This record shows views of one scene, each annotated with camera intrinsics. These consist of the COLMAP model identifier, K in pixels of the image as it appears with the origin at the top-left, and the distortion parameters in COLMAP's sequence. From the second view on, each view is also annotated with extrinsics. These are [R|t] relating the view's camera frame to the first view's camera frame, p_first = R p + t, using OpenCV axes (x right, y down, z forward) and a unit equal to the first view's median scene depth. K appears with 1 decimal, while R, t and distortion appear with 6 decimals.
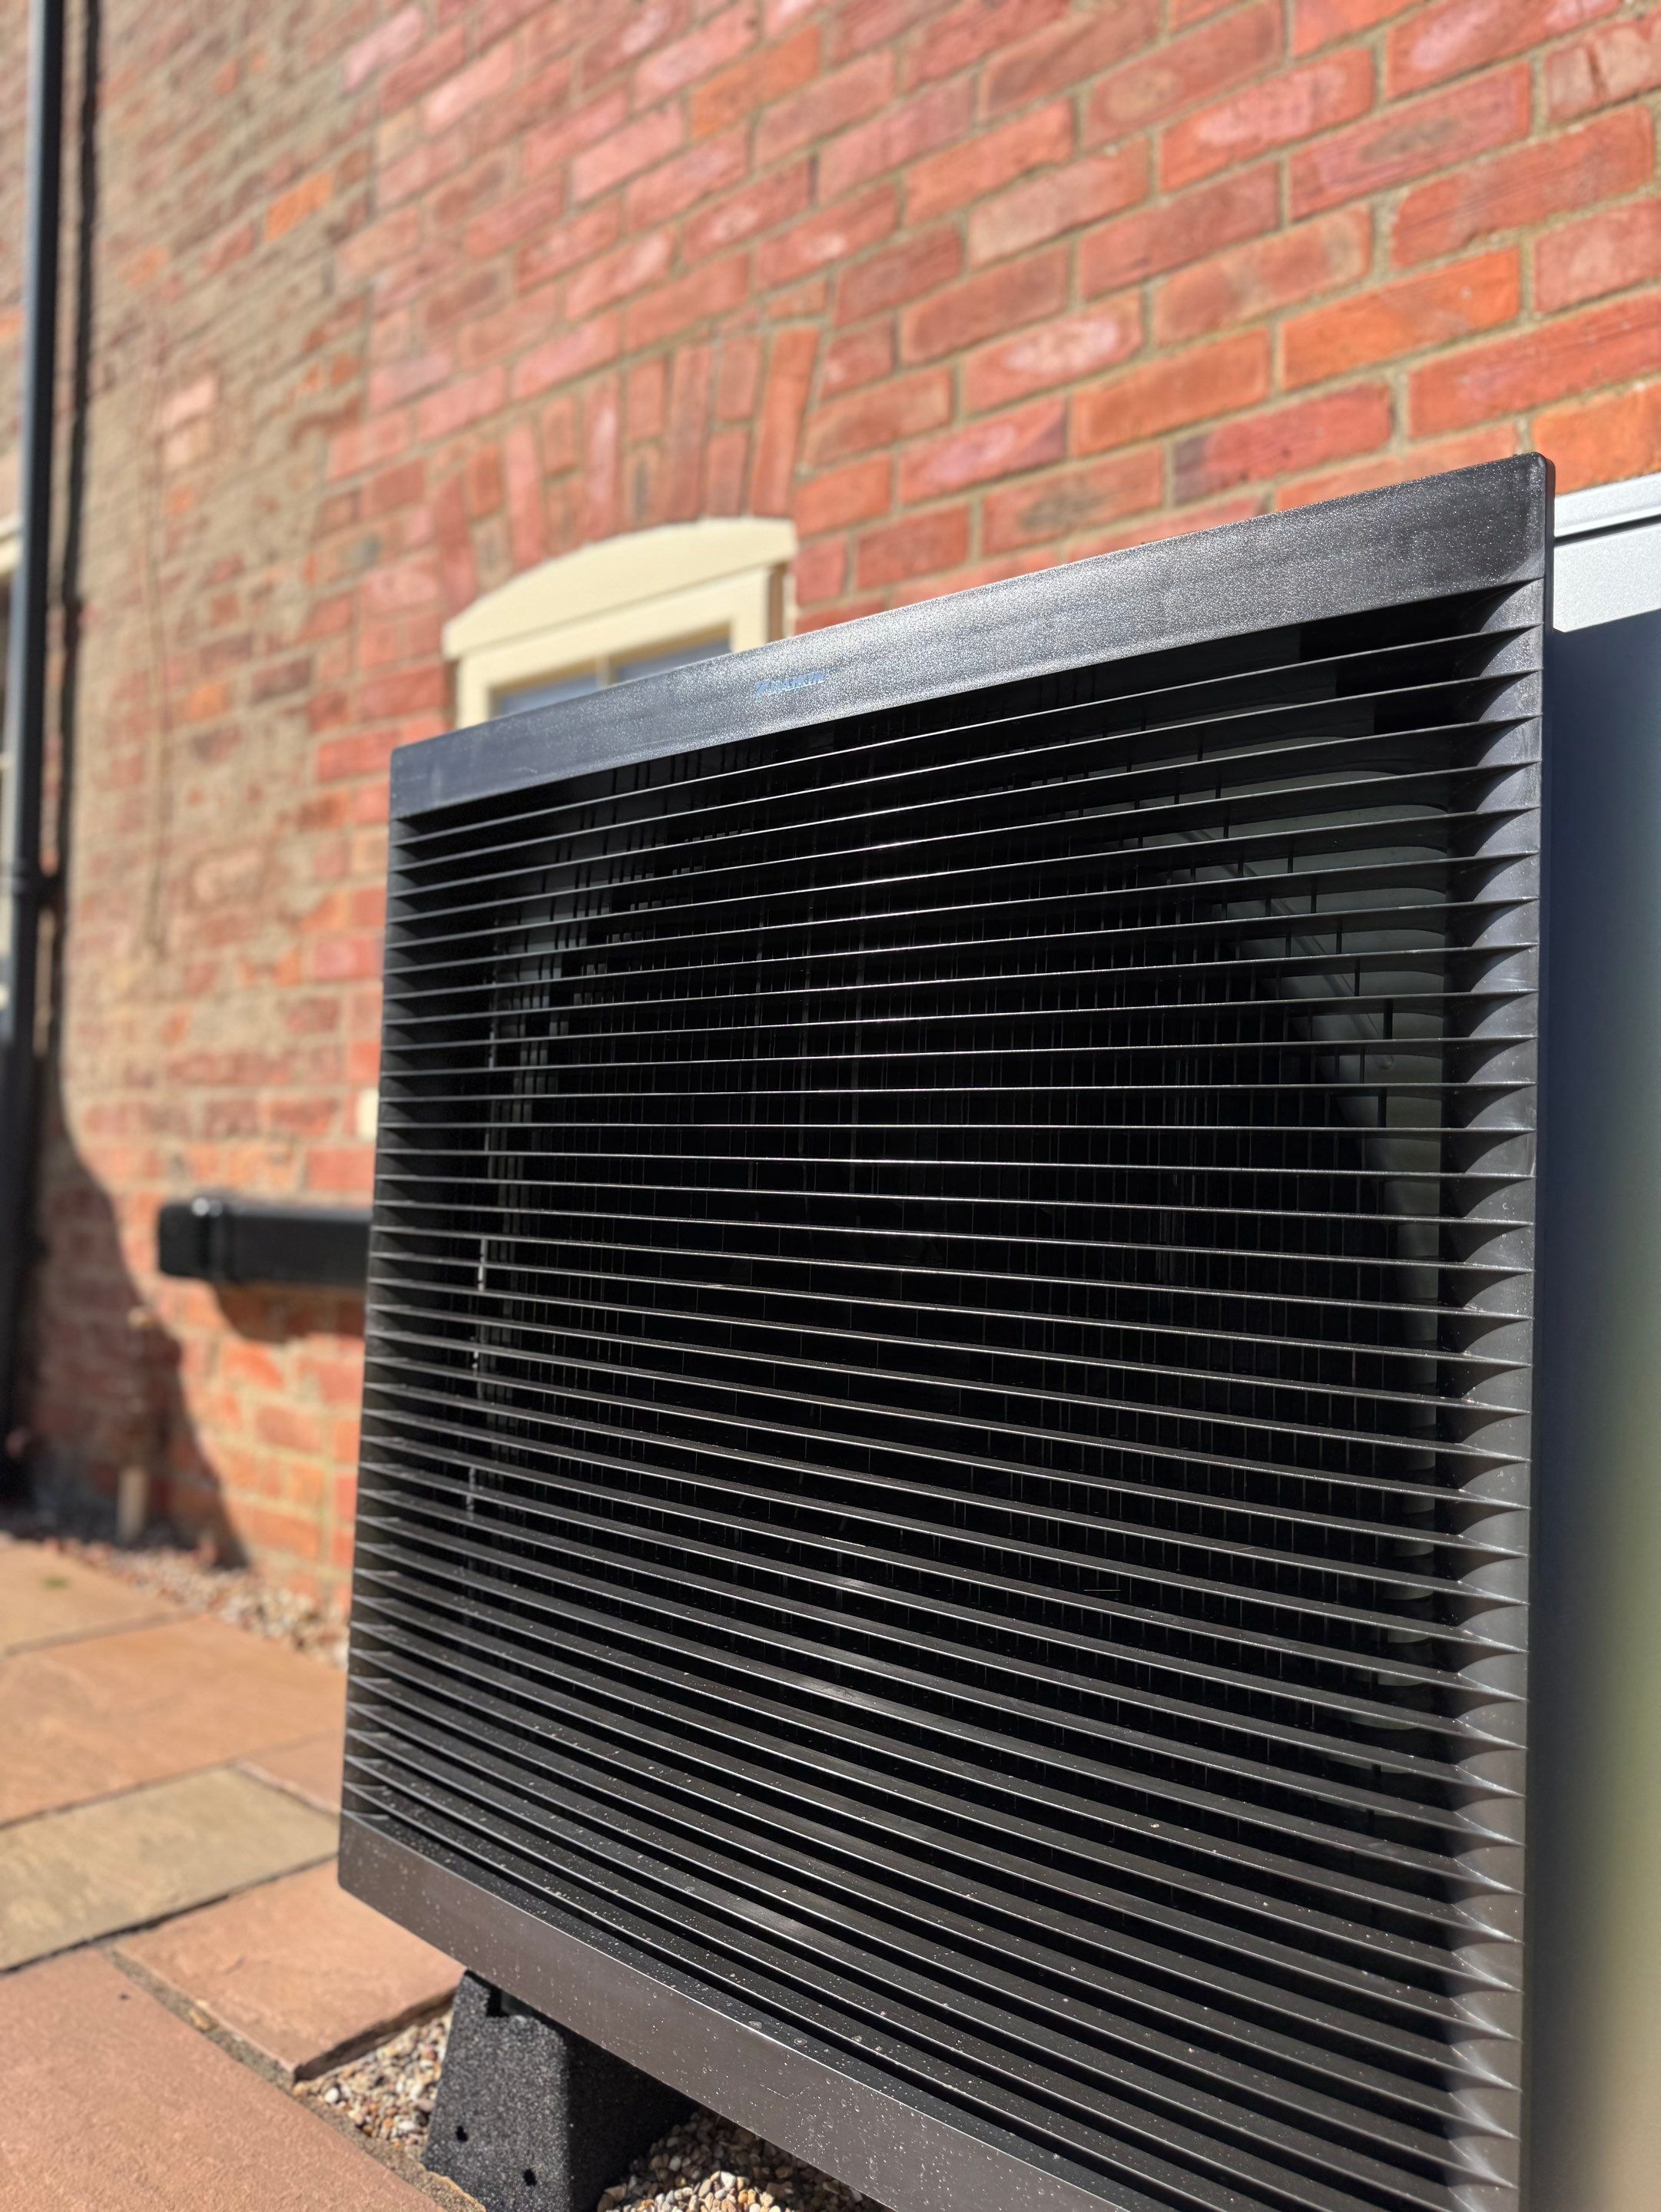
lens RADIAL K [[1580.0, 0, 830.5], [0, 1580.0, 1106.0], [0, 0, 1]] dist [0.083148, -0.106363]
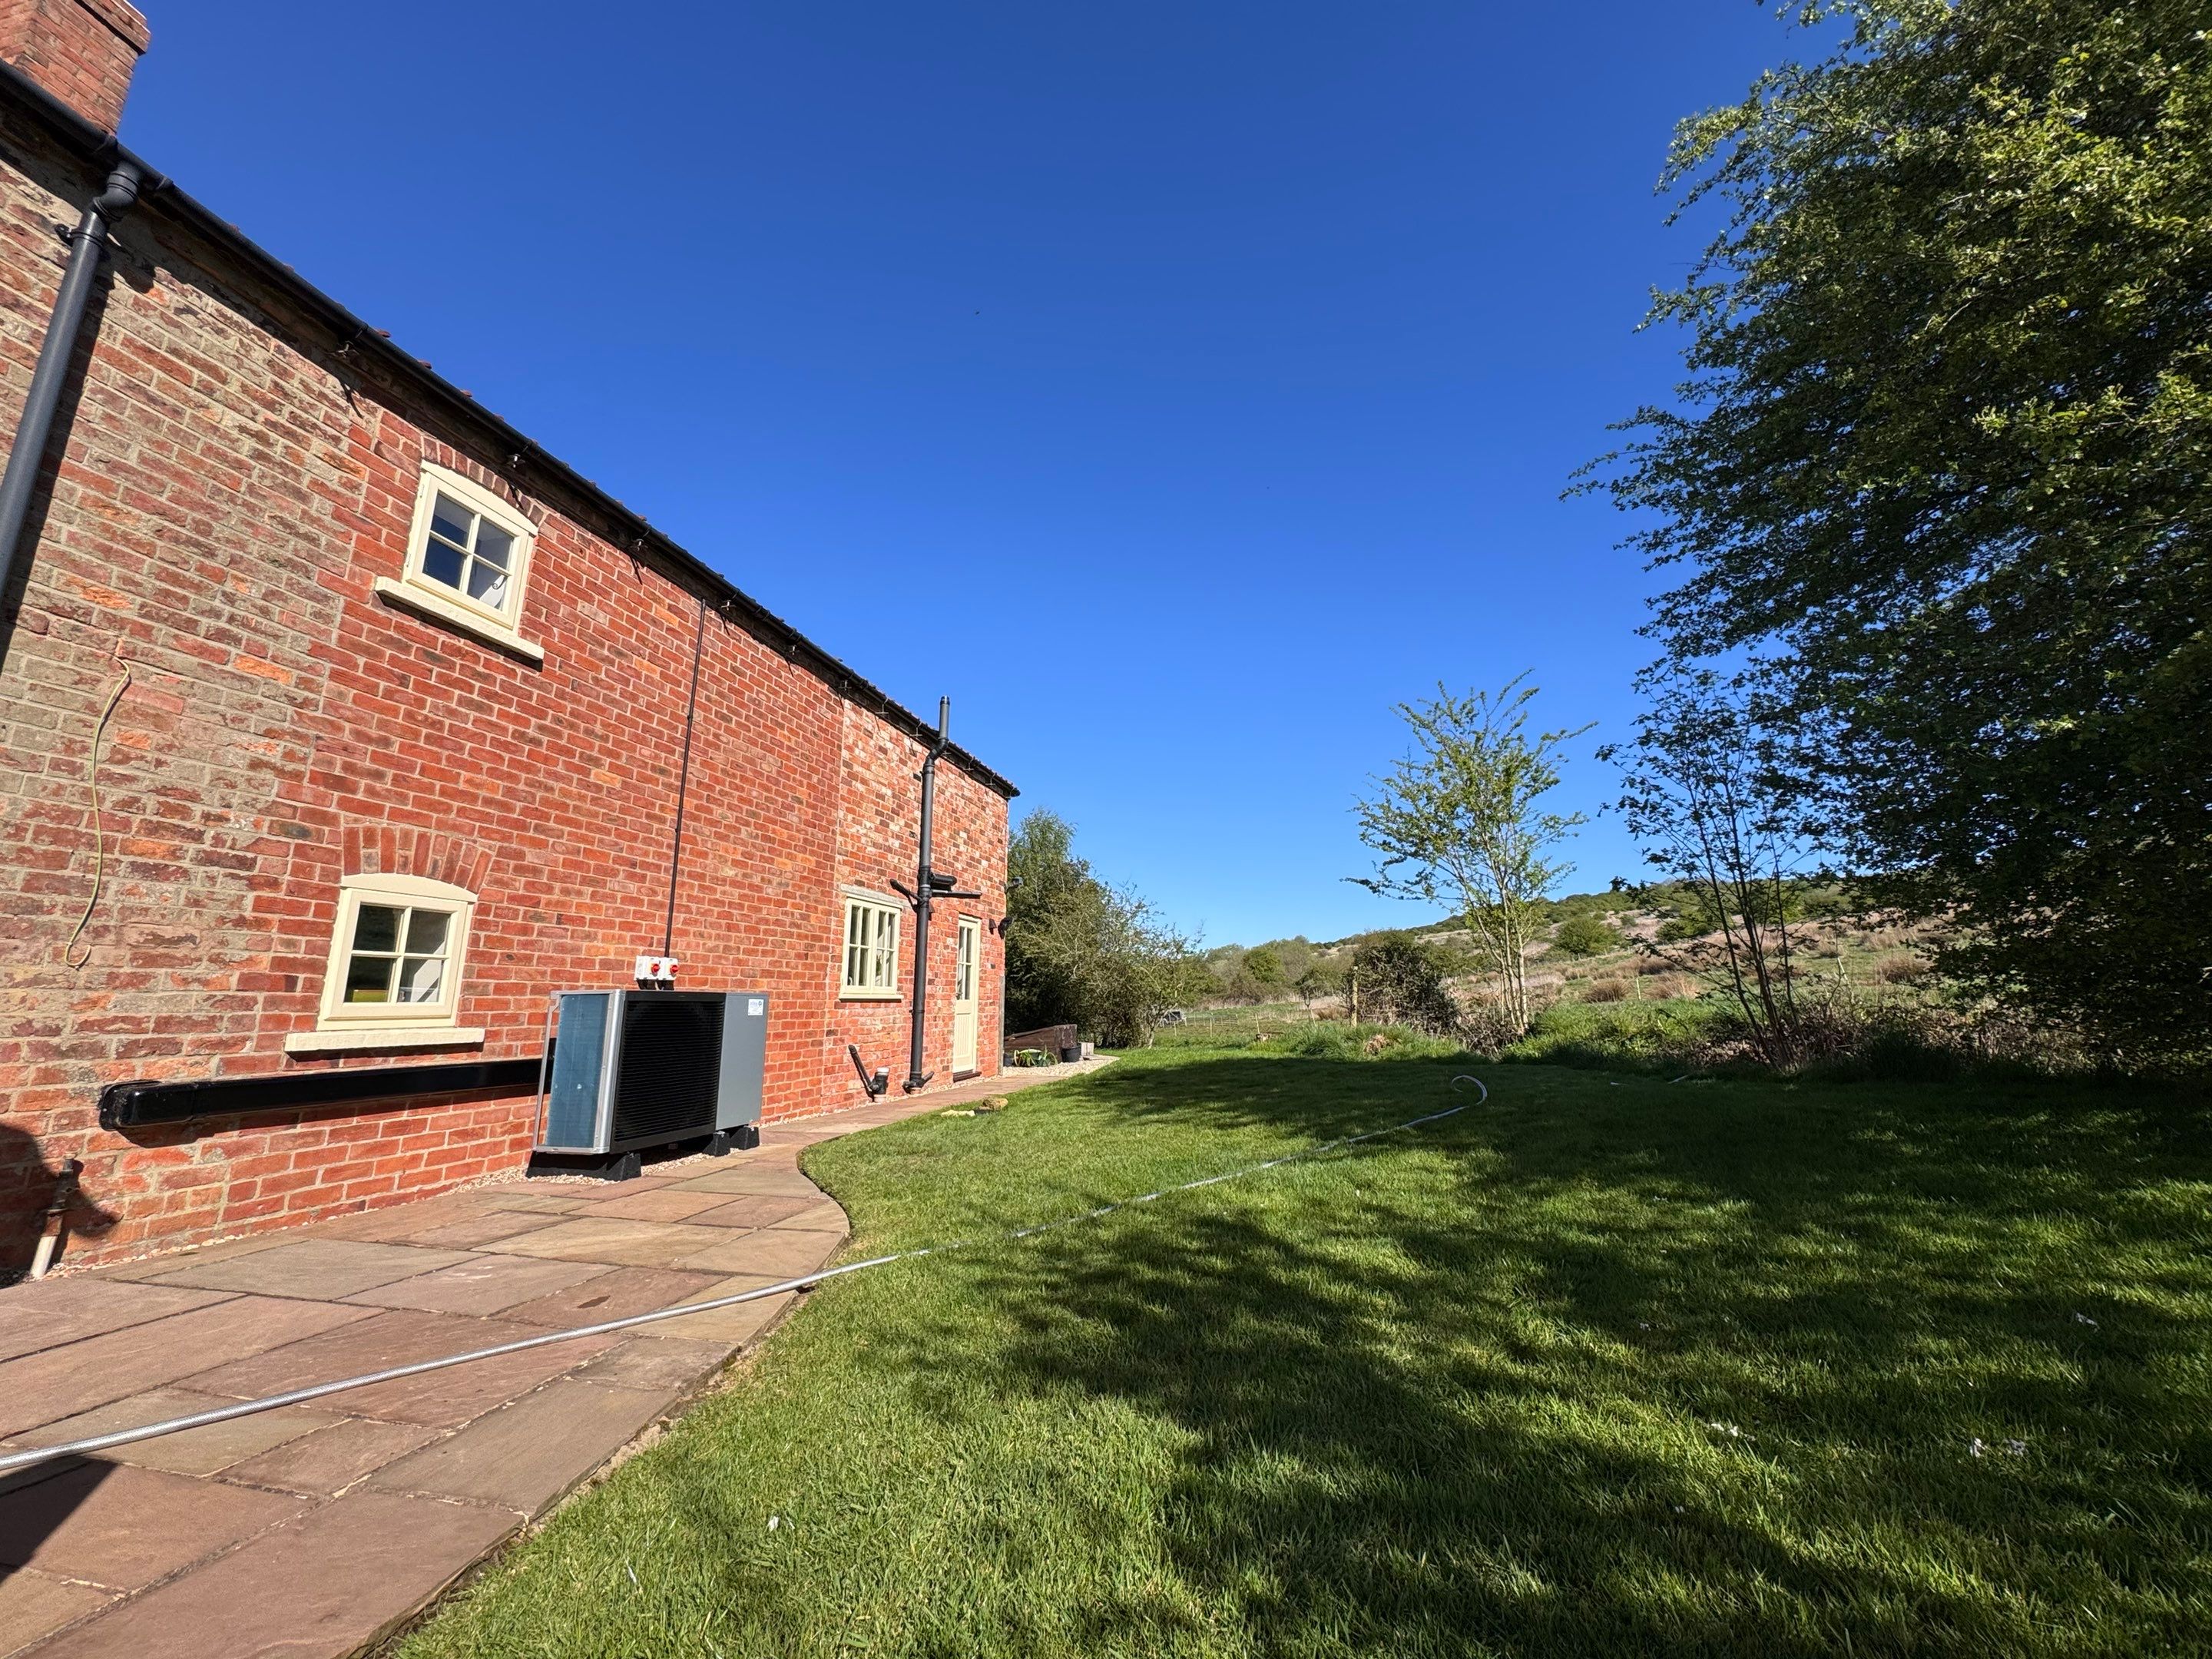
lens RADIAL K [[883.7, 0, 1106.0], [0, 883.7, 829.5], [0, 0, 1]] dist [-0.001167, 0.000833]
pose [[-0.441070, 0.150203, 0.884814, -2.170064], [-0.051286, 0.980066, -0.191938, -0.126235], [-0.896006, -0.130036, -0.424575, 0.389030]]
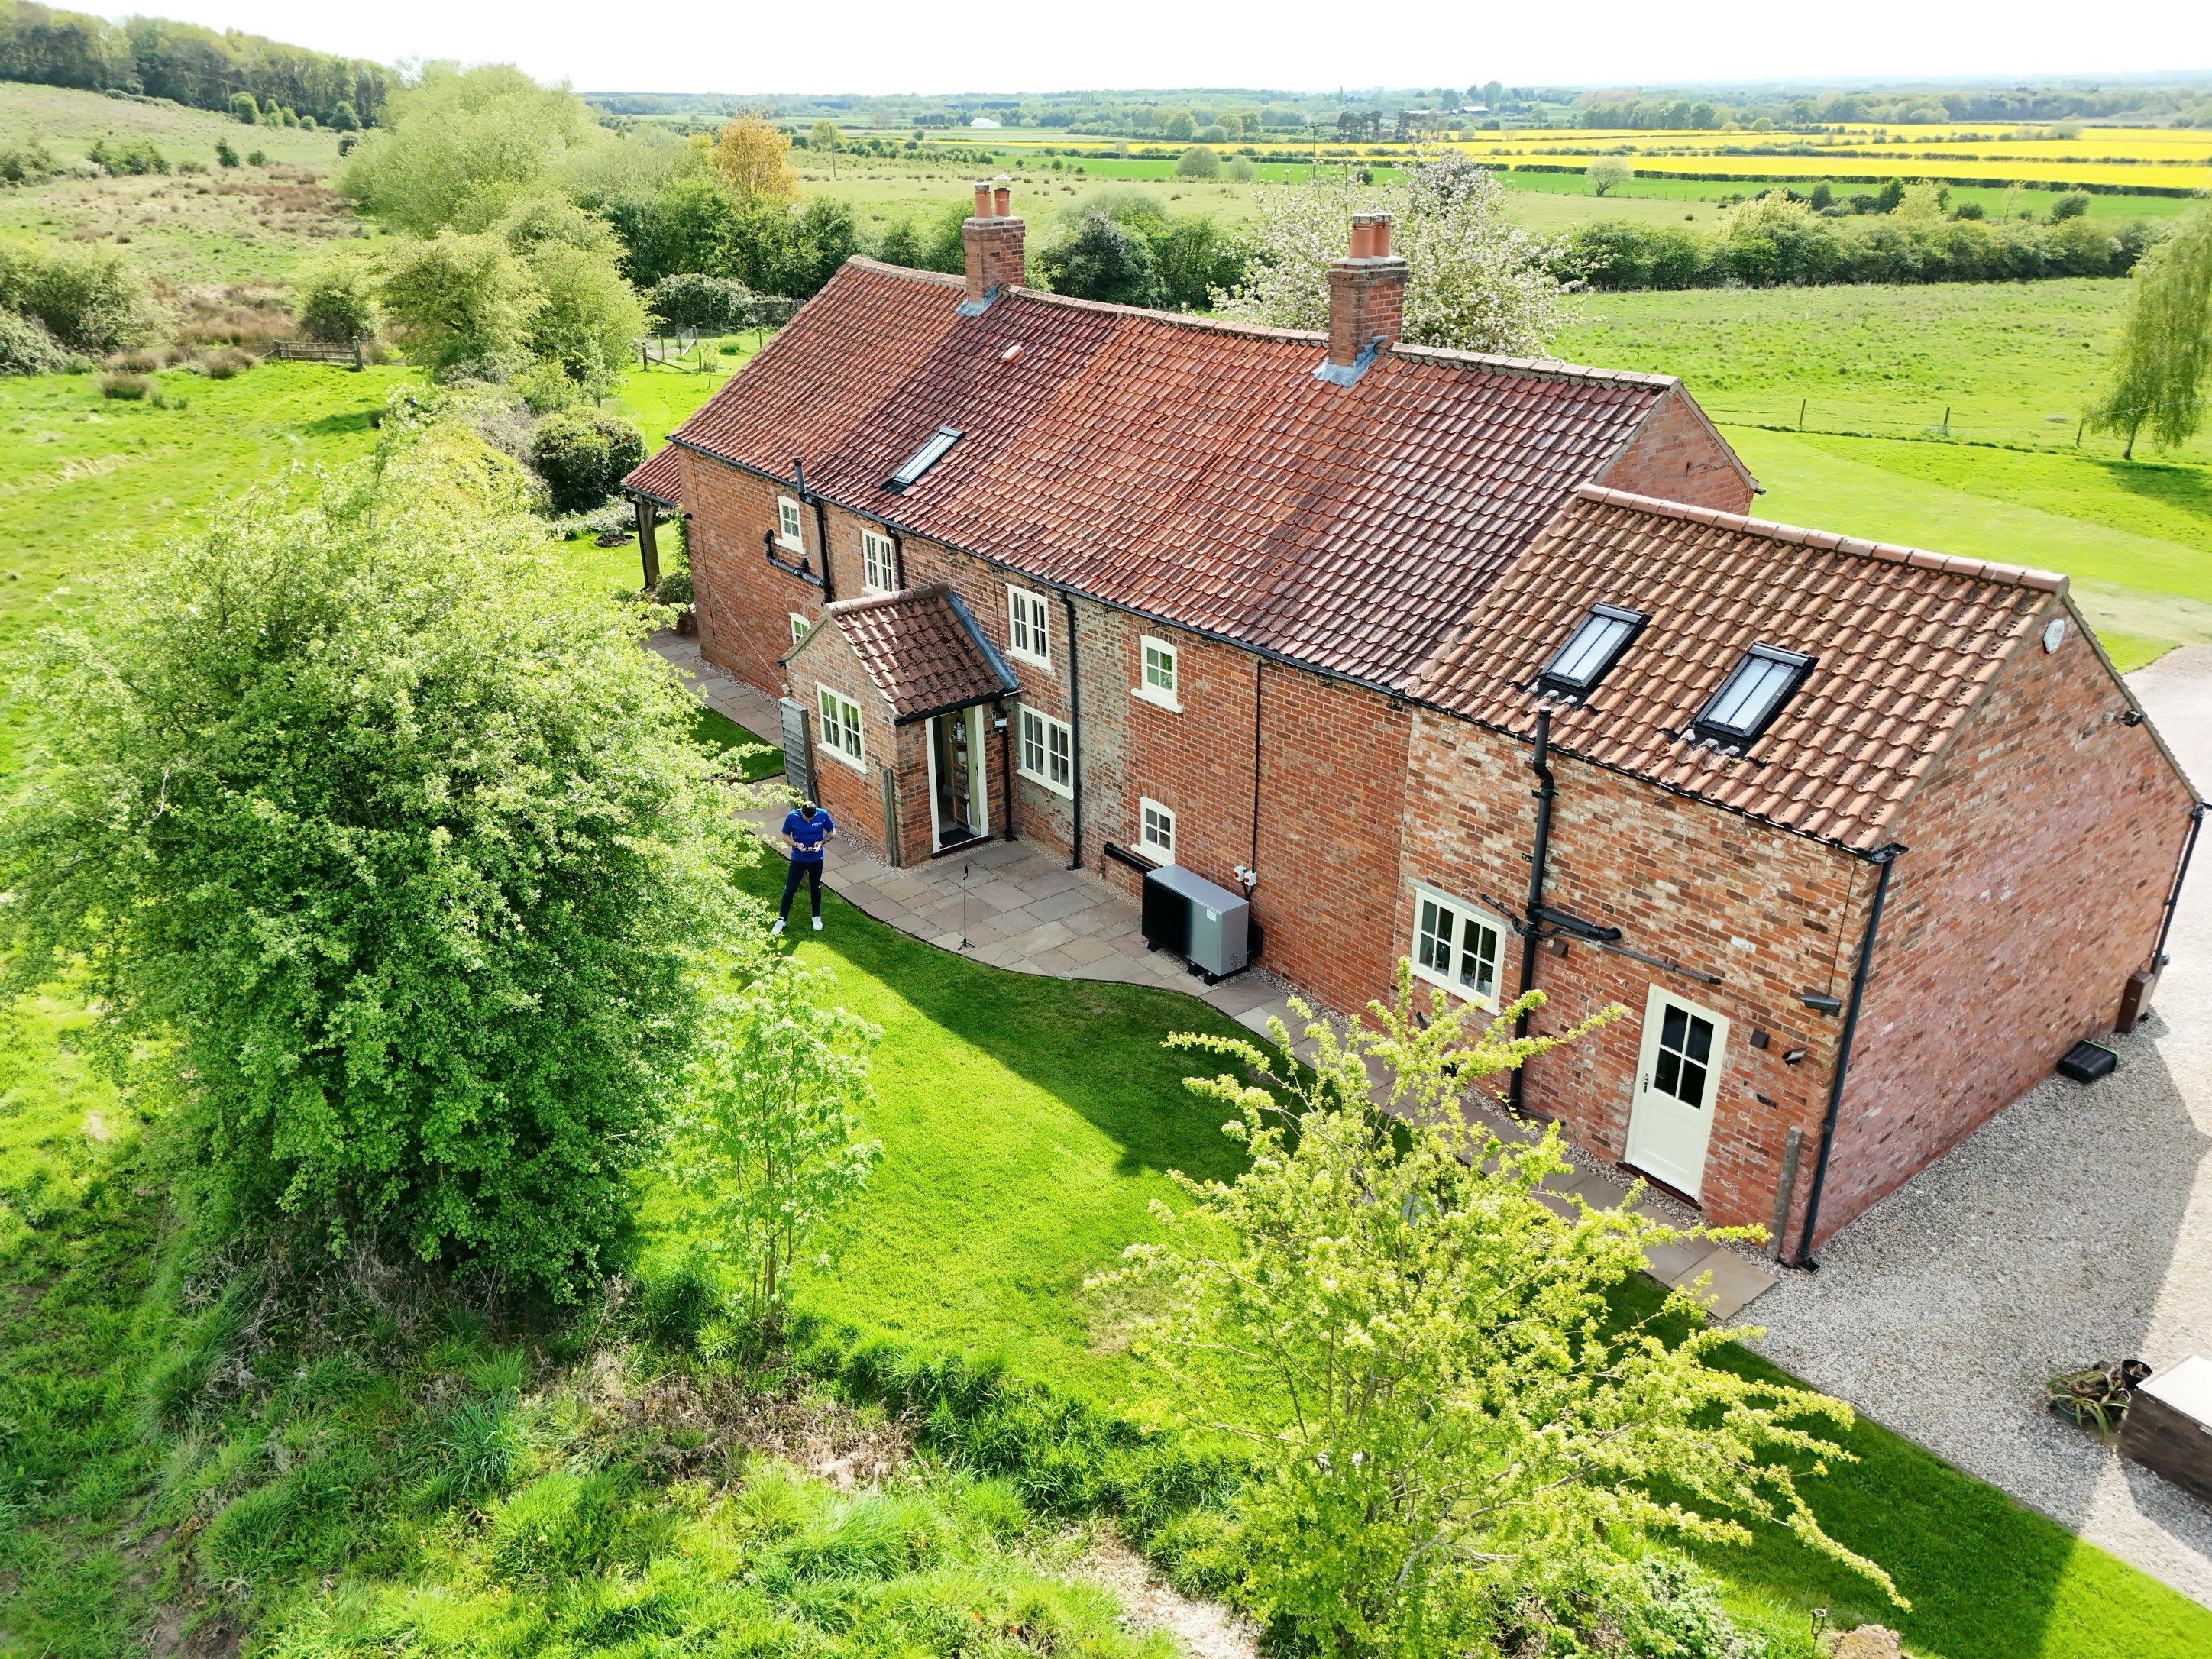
lens RADIAL K [[1579.8, 0, 1098.3], [0, 1579.8, 848.0], [0, 0, 1]] dist [0.083148, -0.106363]
pose [[0.977189, 0.073095, -0.199396, 1.132858], [0.024722, 0.893367, 0.448648, -3.479303], [0.210927, -0.443343, 0.871181, -5.875807]]
